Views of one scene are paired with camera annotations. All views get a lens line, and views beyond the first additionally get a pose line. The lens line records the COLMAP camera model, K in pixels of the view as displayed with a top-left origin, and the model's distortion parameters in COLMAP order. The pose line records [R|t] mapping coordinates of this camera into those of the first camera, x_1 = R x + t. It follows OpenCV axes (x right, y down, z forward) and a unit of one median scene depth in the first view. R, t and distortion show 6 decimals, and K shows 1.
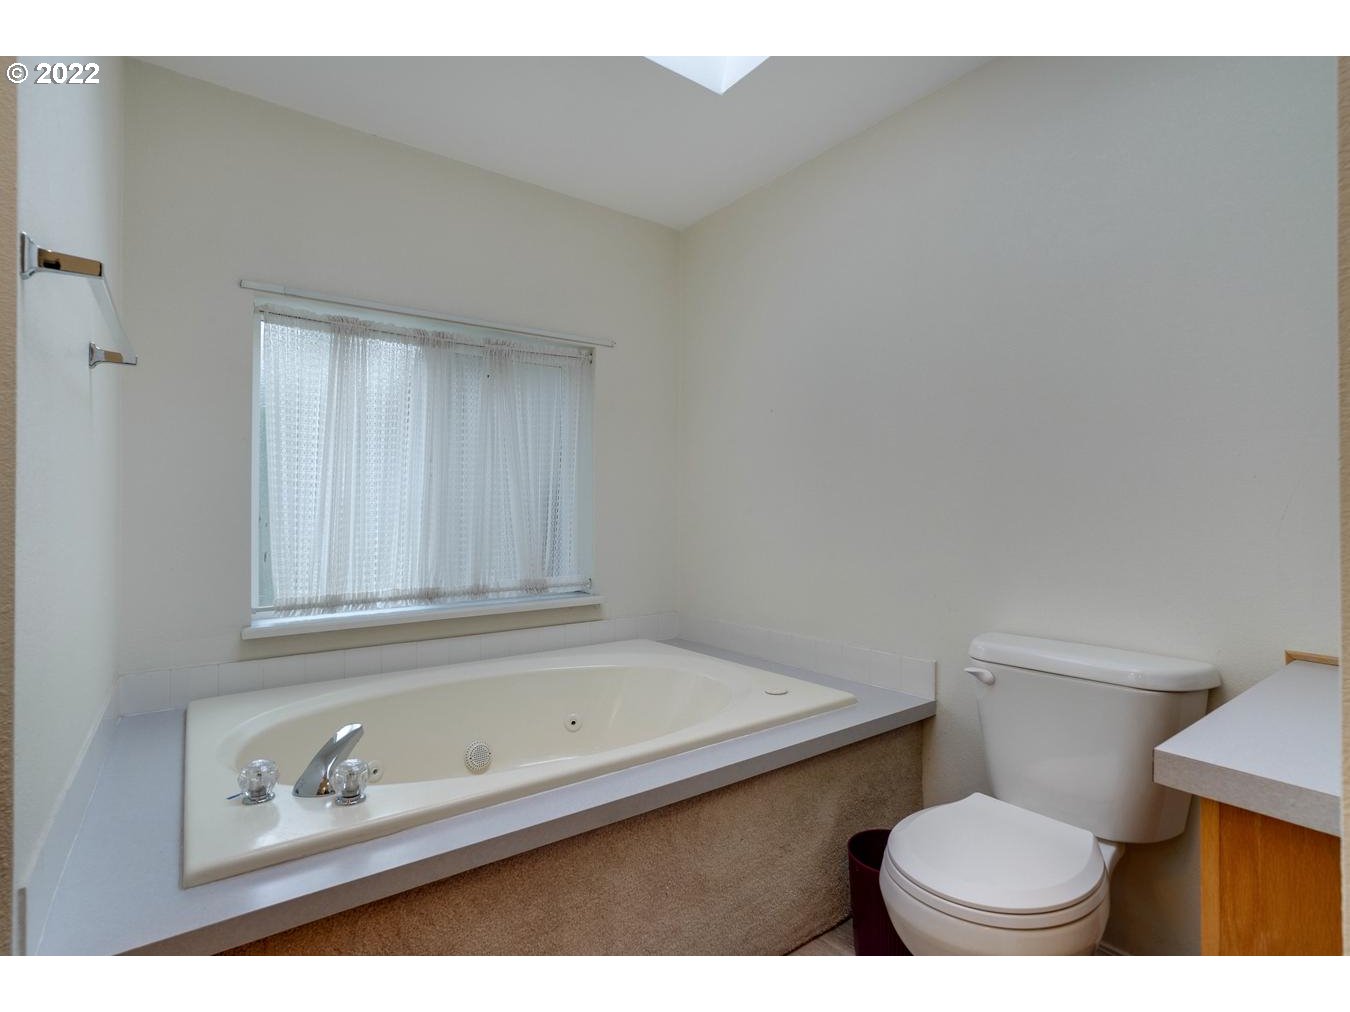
lens RADIAL K [[677.8, 0, 673.2], [0, 677.8, 502.6], [0, 0, 1]] dist [-0.014413, 0.021368]
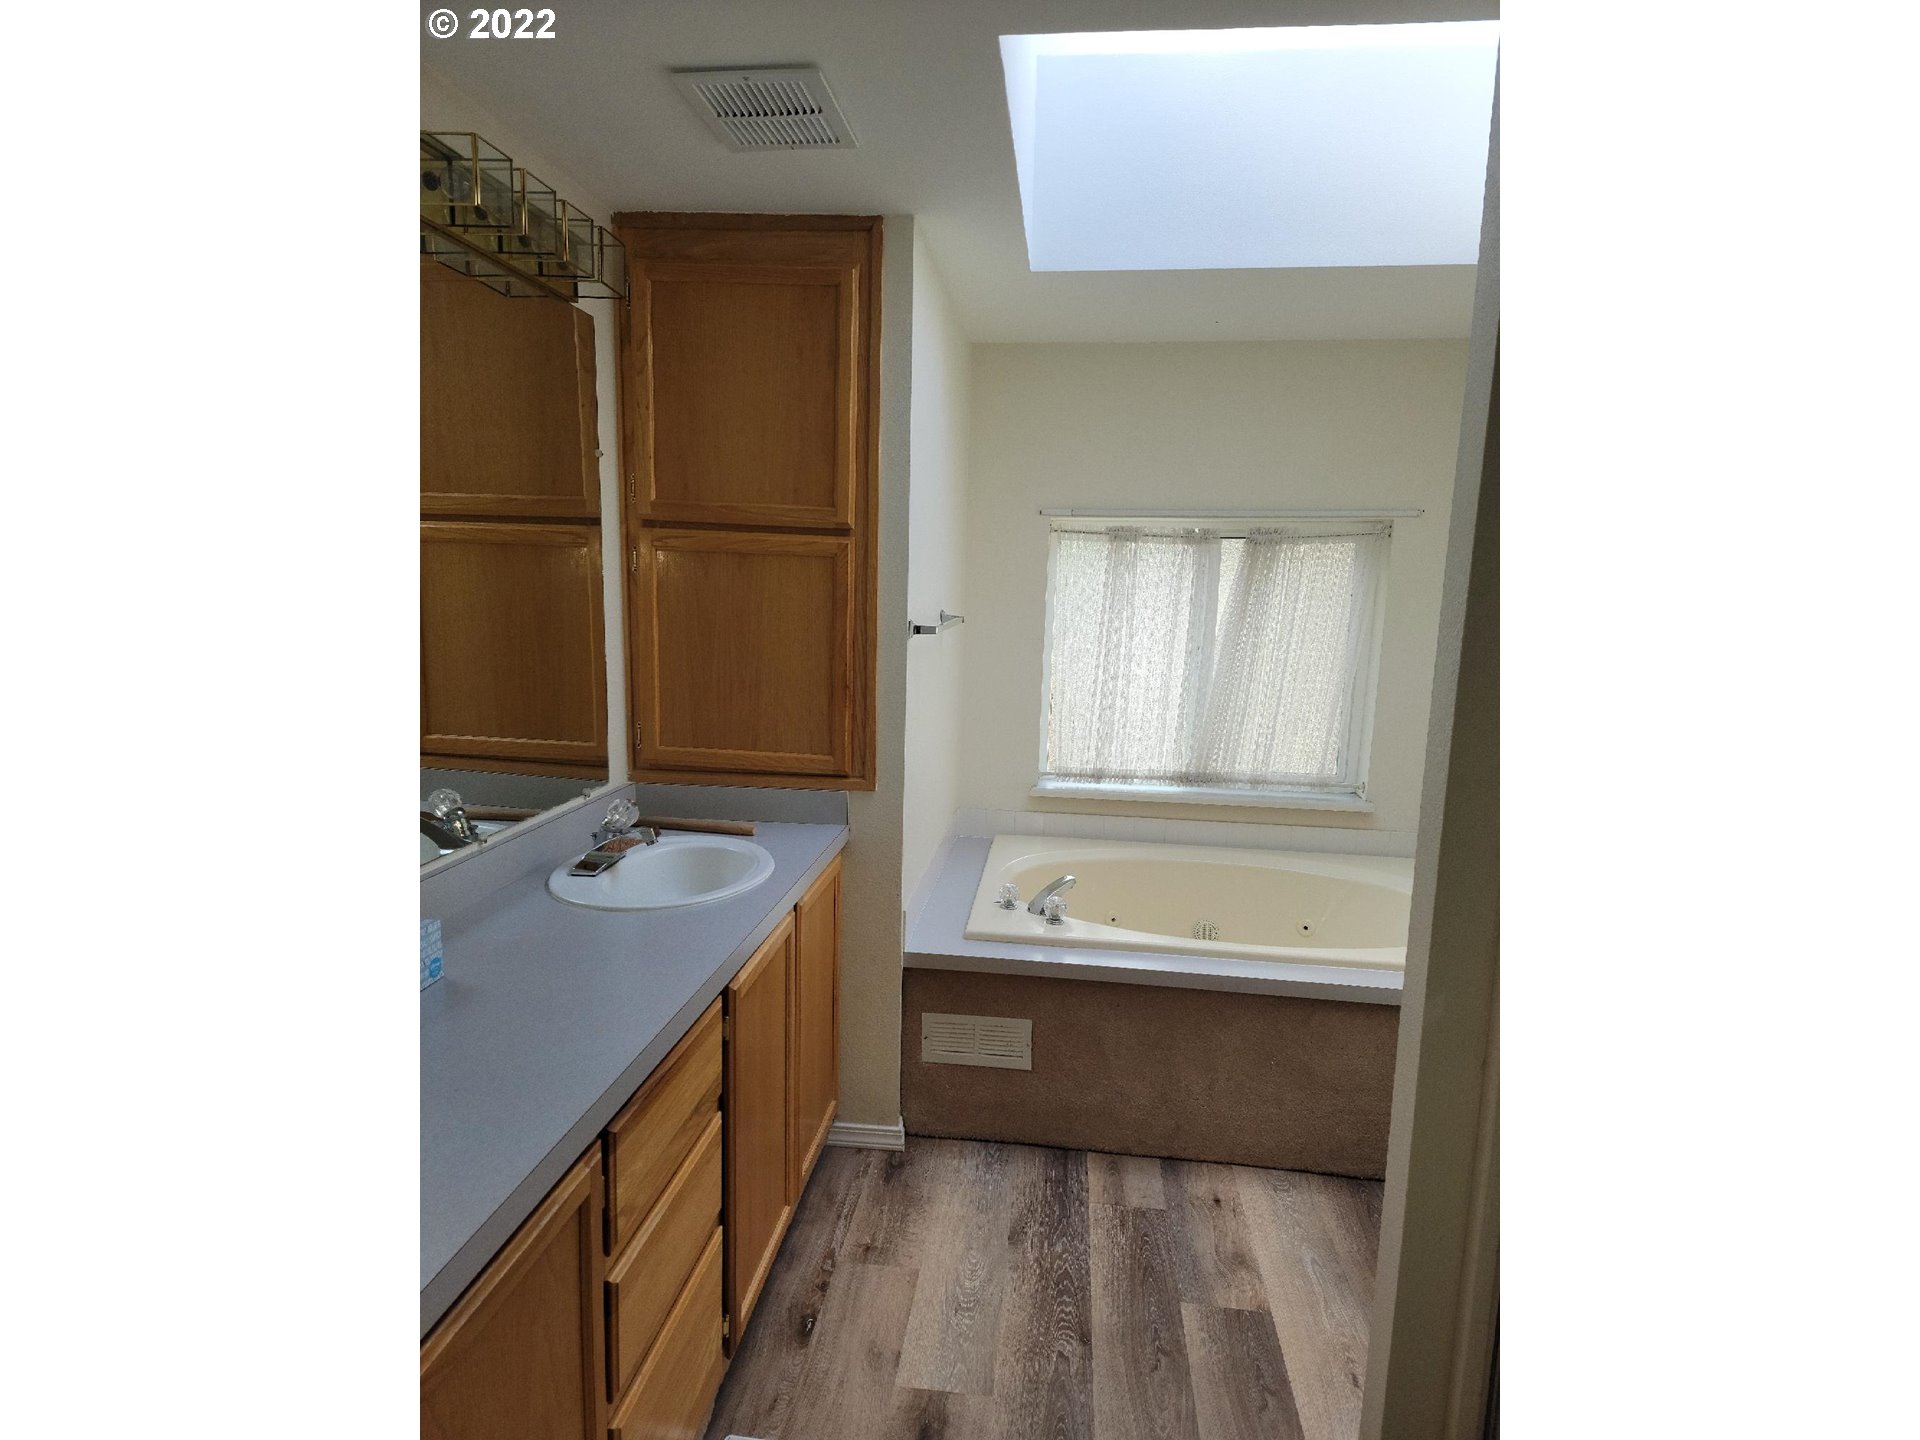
lens RADIAL K [[963.9, 0, 957.4], [0, 963.9, 715.2], [0, 0, 1]] dist [-0.014413, 0.021368]
pose [[0.745533, 0.108502, -0.657577, 0.419407], [-0.032833, 0.991440, 0.126366, -0.165073], [0.665659, -0.072619, 0.742714, -0.414107]]
